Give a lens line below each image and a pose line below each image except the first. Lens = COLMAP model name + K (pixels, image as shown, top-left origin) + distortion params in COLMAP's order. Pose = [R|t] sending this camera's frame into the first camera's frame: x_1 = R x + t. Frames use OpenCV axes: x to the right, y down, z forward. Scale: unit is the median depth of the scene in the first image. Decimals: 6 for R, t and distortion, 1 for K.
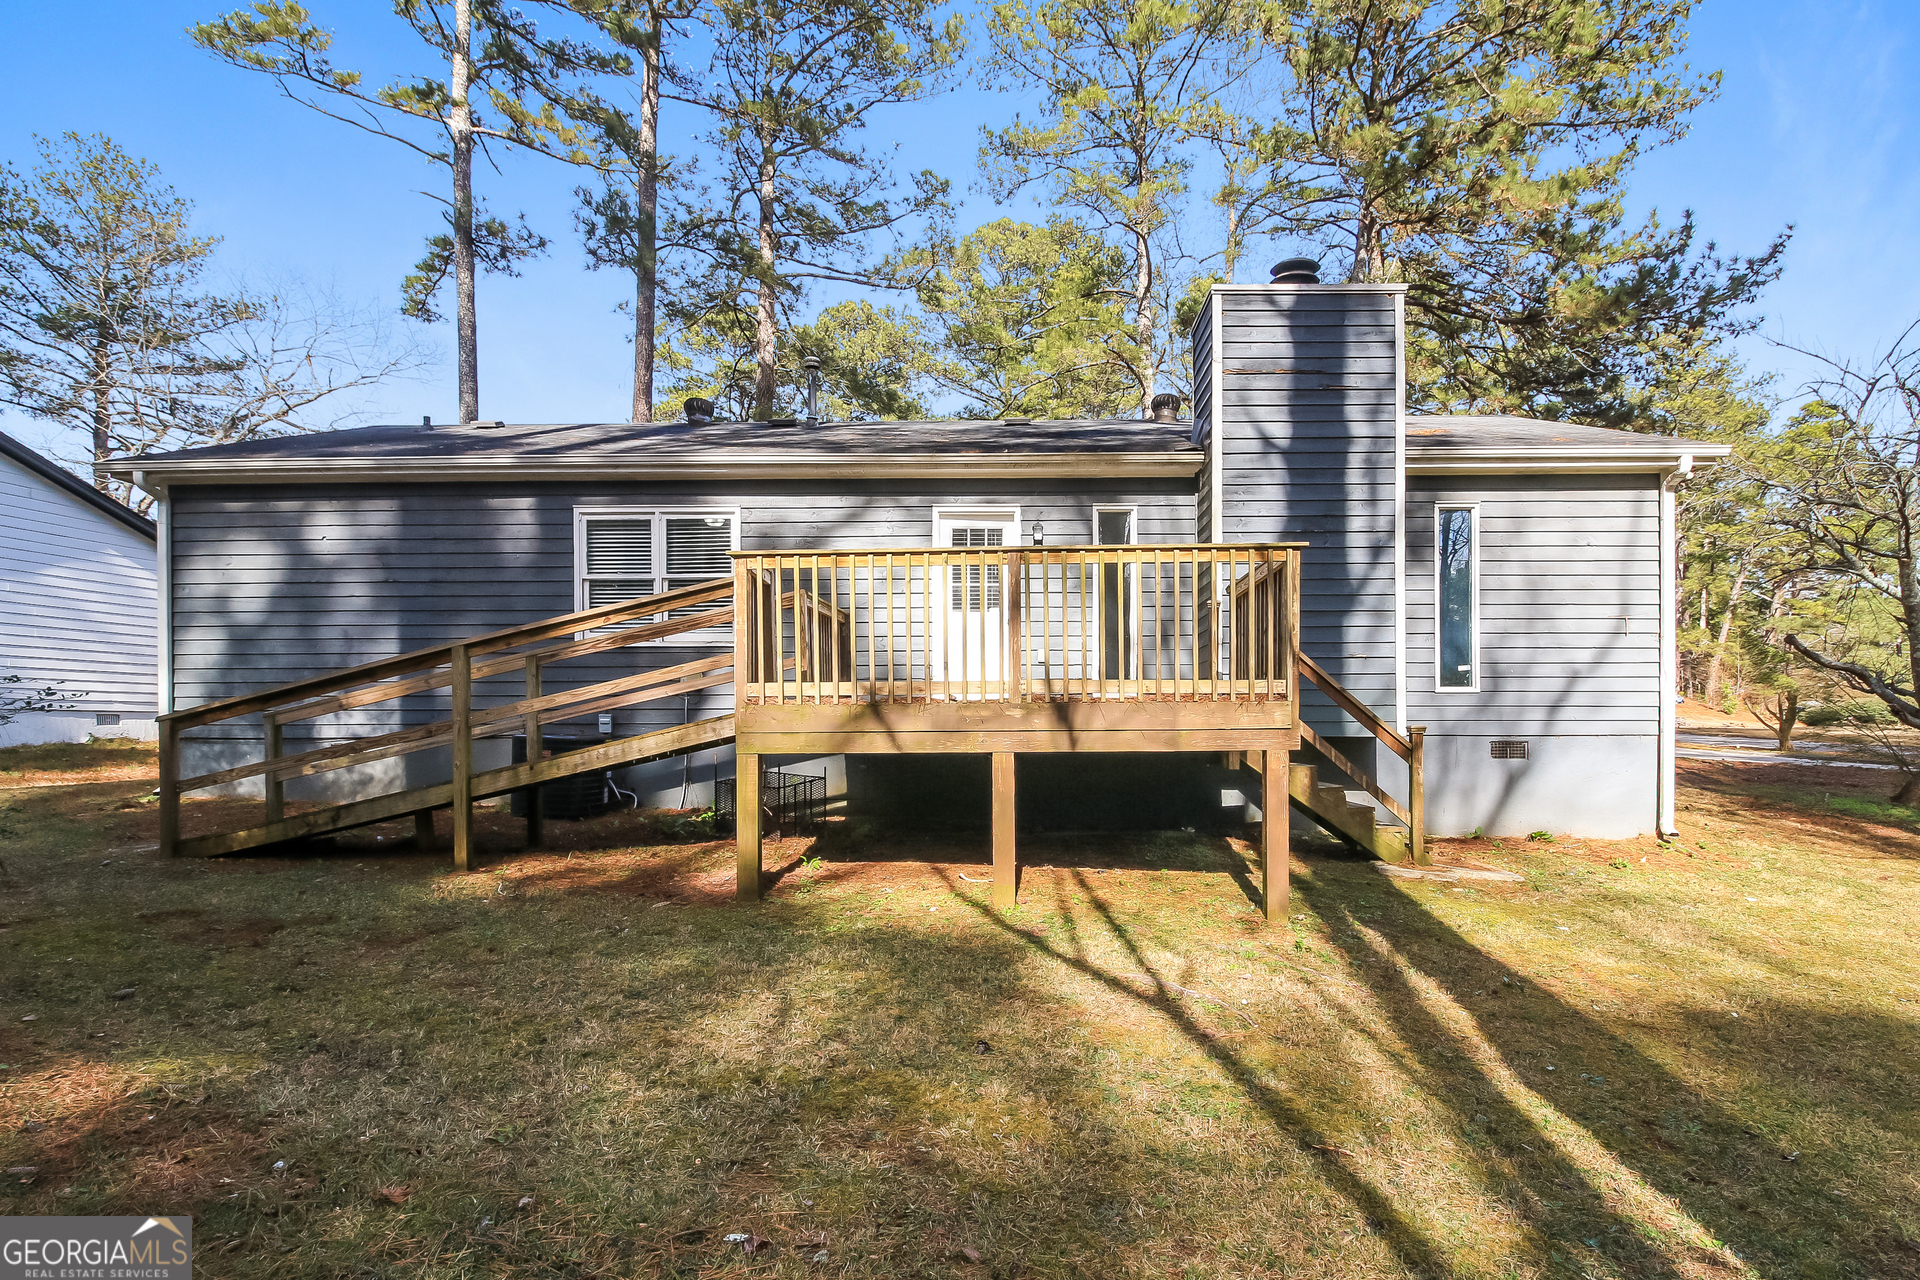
lens RADIAL K [[946.0, 0, 956.0], [0, 946.0, 706.6], [0, 0, 1]] dist [-0.005644, -0.003427]
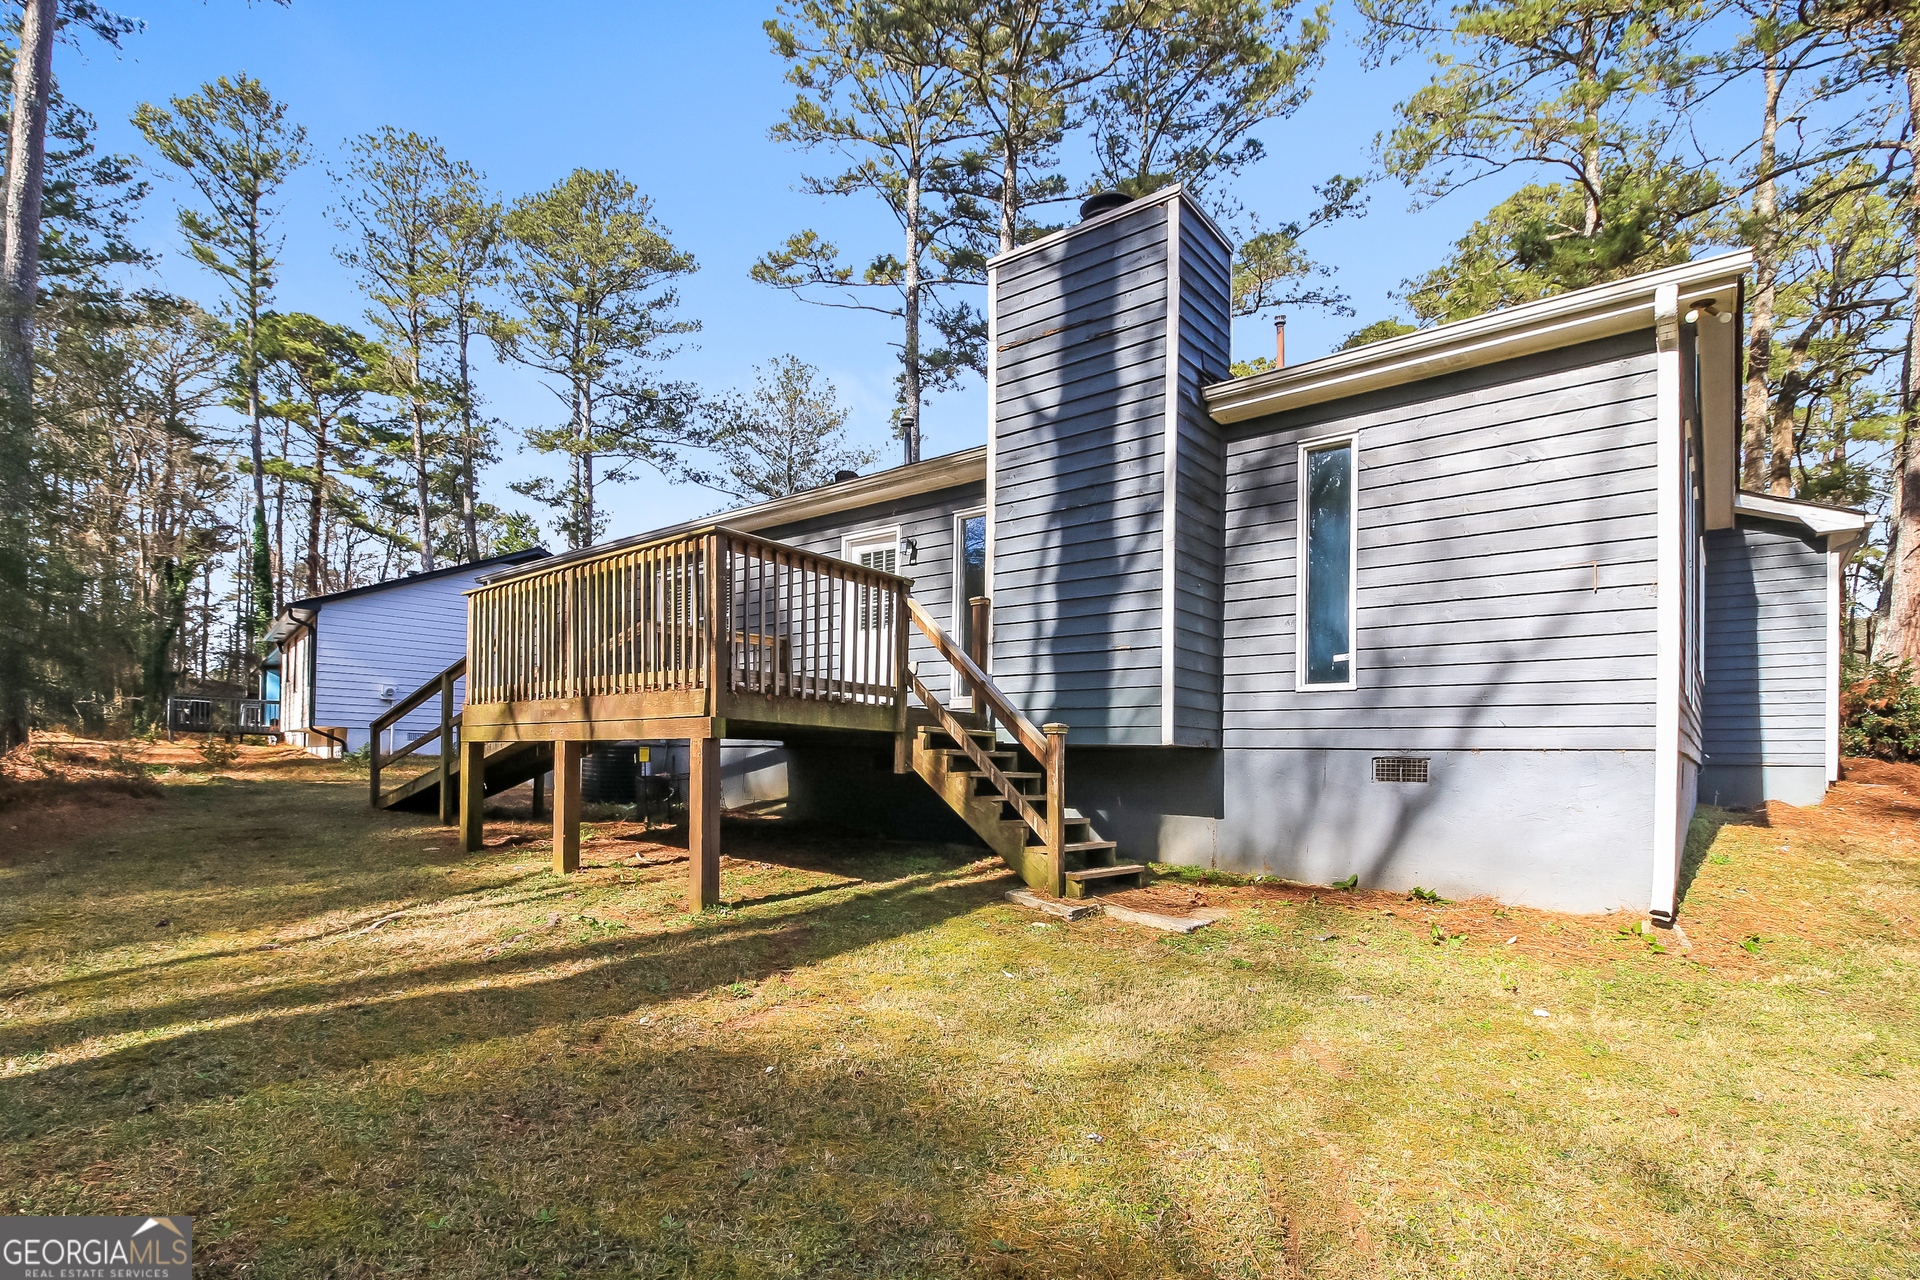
lens RADIAL K [[897.7, 0, 963.7], [0, 897.7, 739.6], [0, 0, 1]] dist [-0.010212, -0.000364]
pose [[0.800911, 0.000761, -0.598783, 0.724435], [-0.011951, 0.999820, -0.014714, 0.037435], [0.598664, 0.018941, 0.800776, 0.264593]]
